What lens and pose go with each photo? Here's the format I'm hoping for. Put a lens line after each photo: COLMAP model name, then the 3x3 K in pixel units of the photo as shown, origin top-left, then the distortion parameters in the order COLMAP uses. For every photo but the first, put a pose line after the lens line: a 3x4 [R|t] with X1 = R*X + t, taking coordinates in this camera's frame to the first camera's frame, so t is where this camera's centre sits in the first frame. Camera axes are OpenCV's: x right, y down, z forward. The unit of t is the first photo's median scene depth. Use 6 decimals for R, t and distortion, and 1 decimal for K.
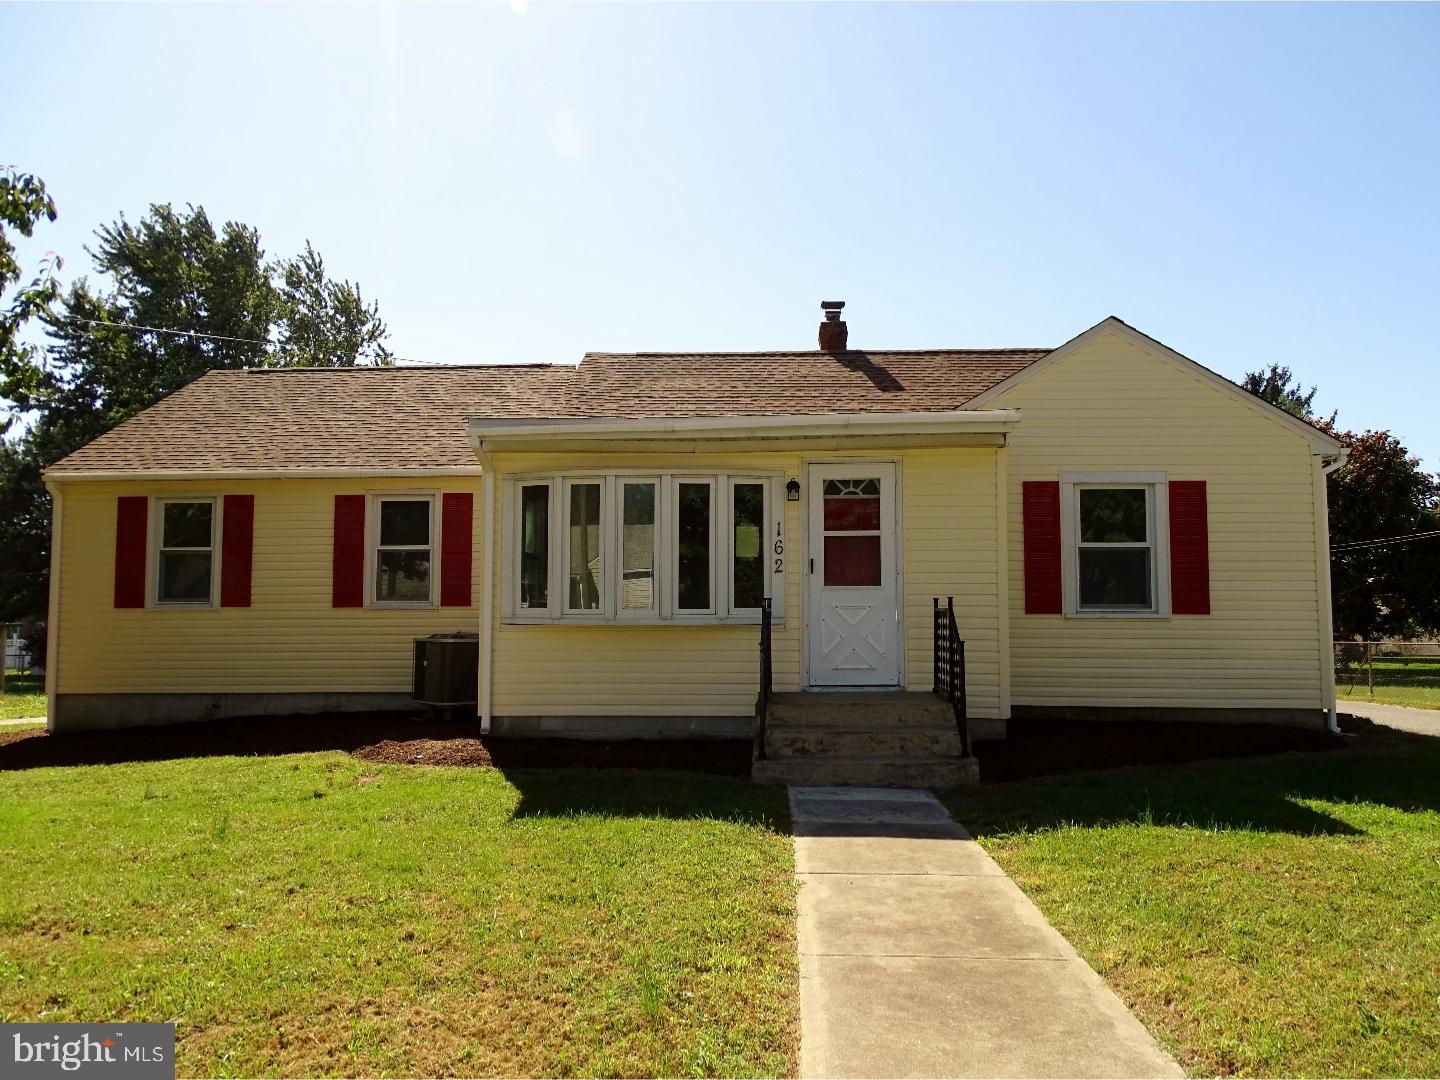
lens RADIAL K [[1086.7, 0, 720.0], [0, 1086.7, 540.0], [0, 0, 1]] dist [0.107071, -0.000857]
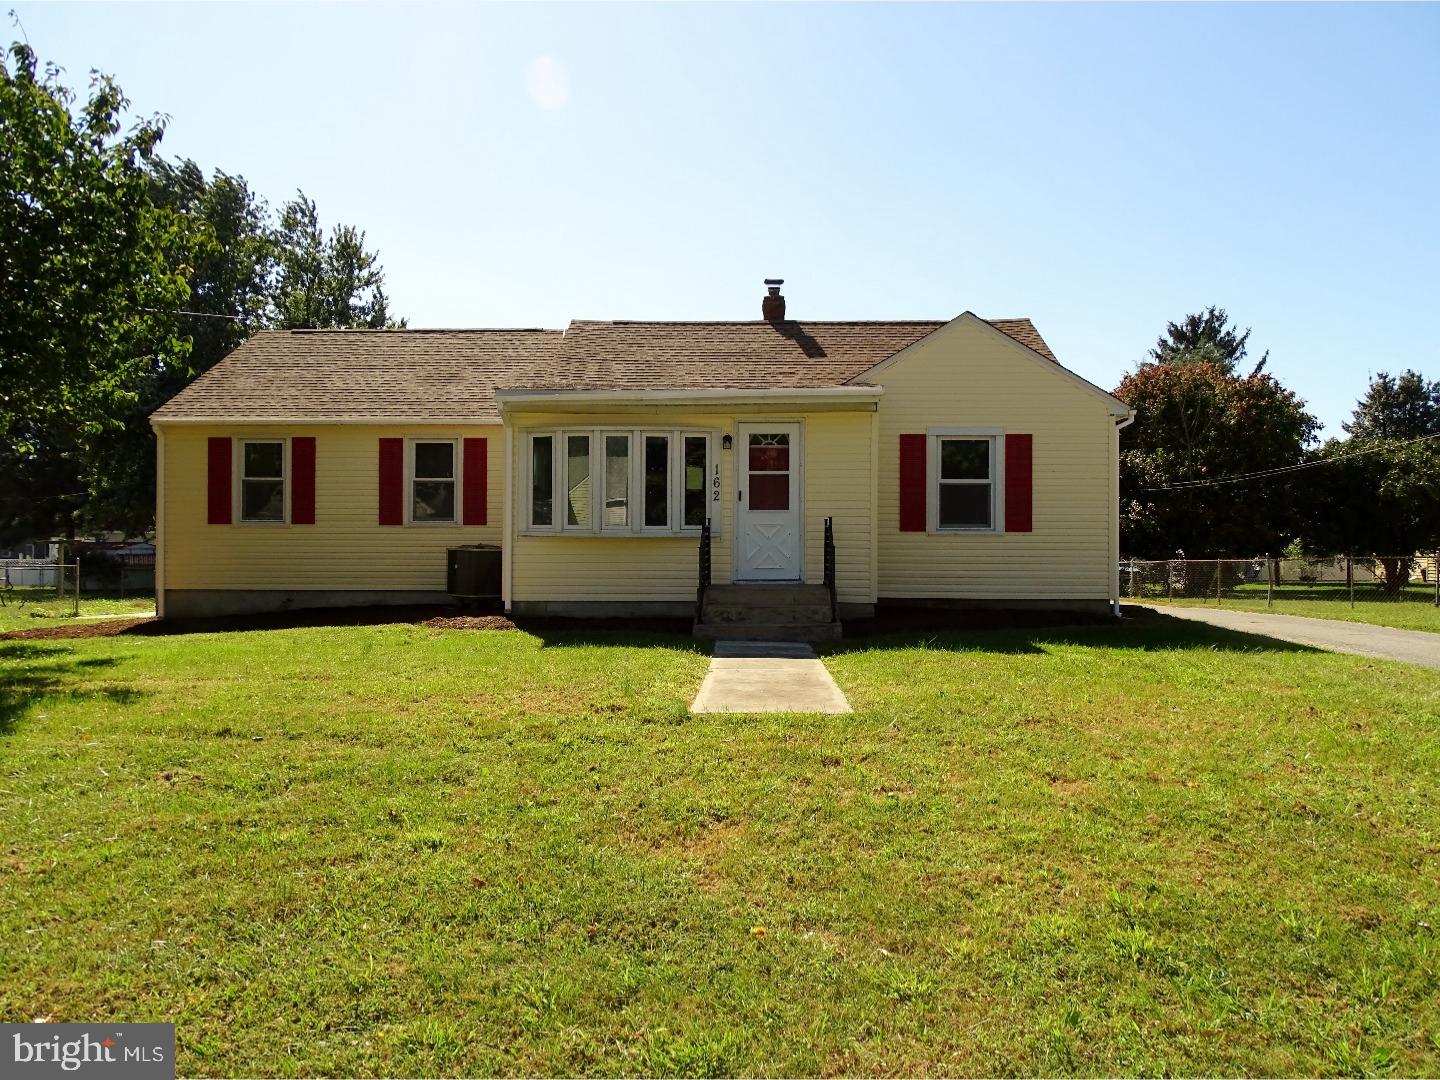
lens RADIAL K [[1086.7, 0, 720.0], [0, 1086.7, 540.0], [0, 0, 1]] dist [0.107071, -0.000857]
pose [[0.999680, 0.004556, 0.024873, 0.020289], [-0.006152, 0.997901, 0.064471, -0.008299], [-0.024527, -0.064603, 0.997610, -0.350341]]
